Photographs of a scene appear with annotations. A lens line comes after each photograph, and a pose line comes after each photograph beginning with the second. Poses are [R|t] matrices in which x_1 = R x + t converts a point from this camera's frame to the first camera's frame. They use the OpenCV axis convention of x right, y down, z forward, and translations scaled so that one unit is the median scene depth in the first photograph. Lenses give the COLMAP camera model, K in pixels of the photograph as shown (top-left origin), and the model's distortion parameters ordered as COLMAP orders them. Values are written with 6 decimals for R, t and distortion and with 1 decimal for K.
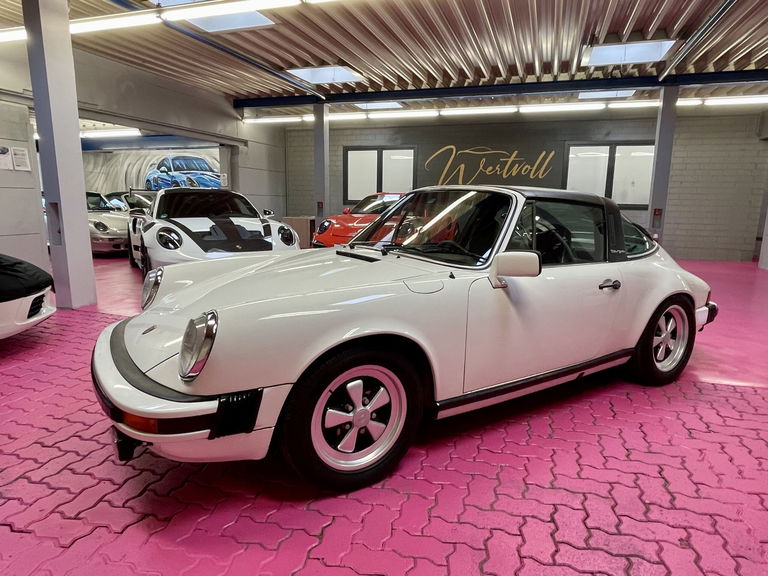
lens RADIAL K [[477.0, 0, 384.0], [0, 477.0, 288.0], [0, 0, 1]] dist [-0.003301, -0.006455]
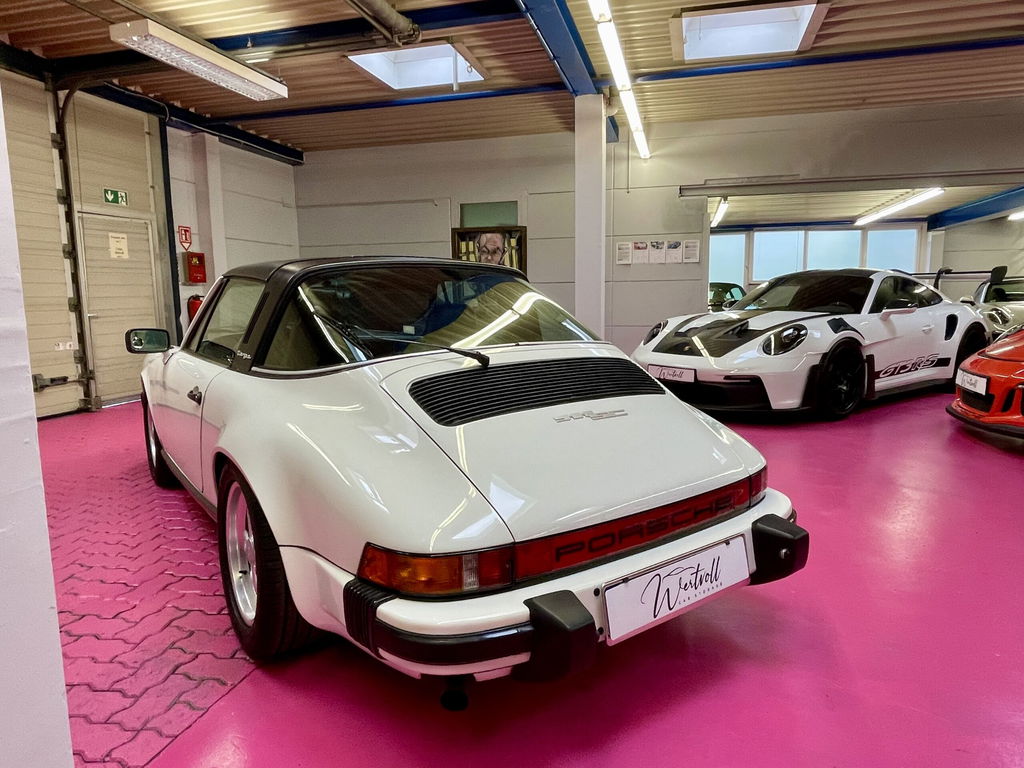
lens RADIAL K [[635.9, 0, 512.0], [0, 635.9, 384.0], [0, 0, 1]] dist [-0.003301, -0.006455]
pose [[0.094157, 0.122063, -0.988046, 0.326296], [-0.161985, 0.981108, 0.105769, -0.045627], [0.982291, 0.150090, 0.112151, 0.305344]]
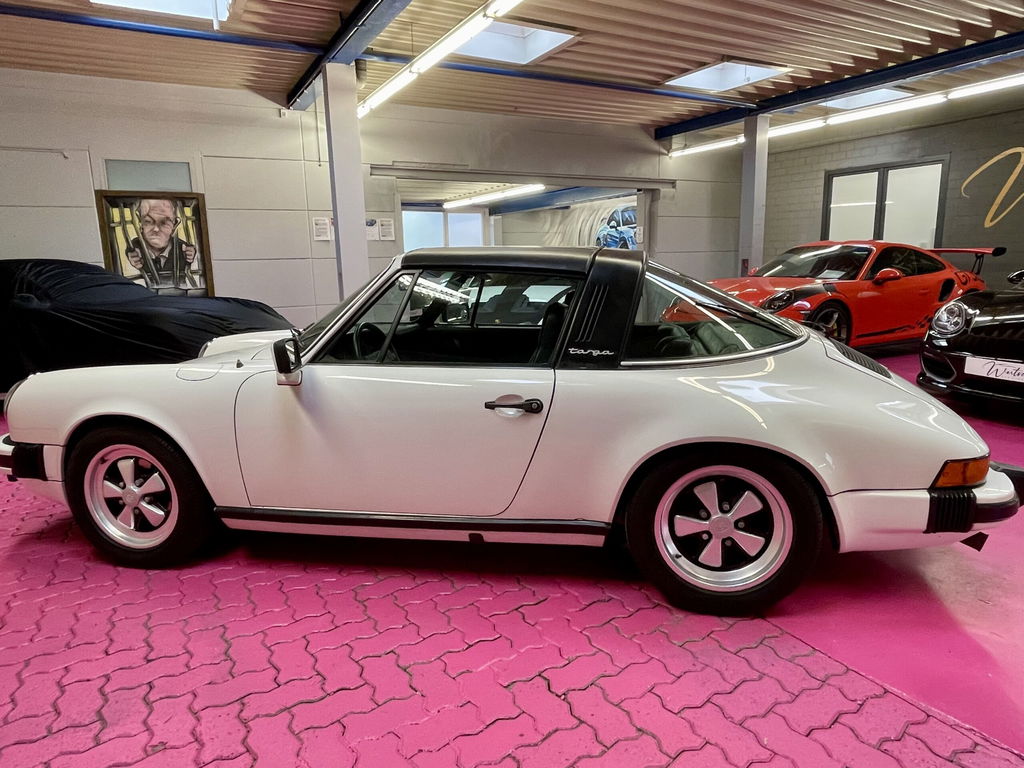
lens RADIAL K [[635.9, 0, 512.0], [0, 635.9, 384.0], [0, 0, 1]] dist [-0.003301, -0.006455]
pose [[0.737549, 0.100343, -0.667797, 0.236498], [-0.089532, 0.994699, 0.050579, -0.017104], [0.669332, 0.022485, 0.742623, 0.091261]]
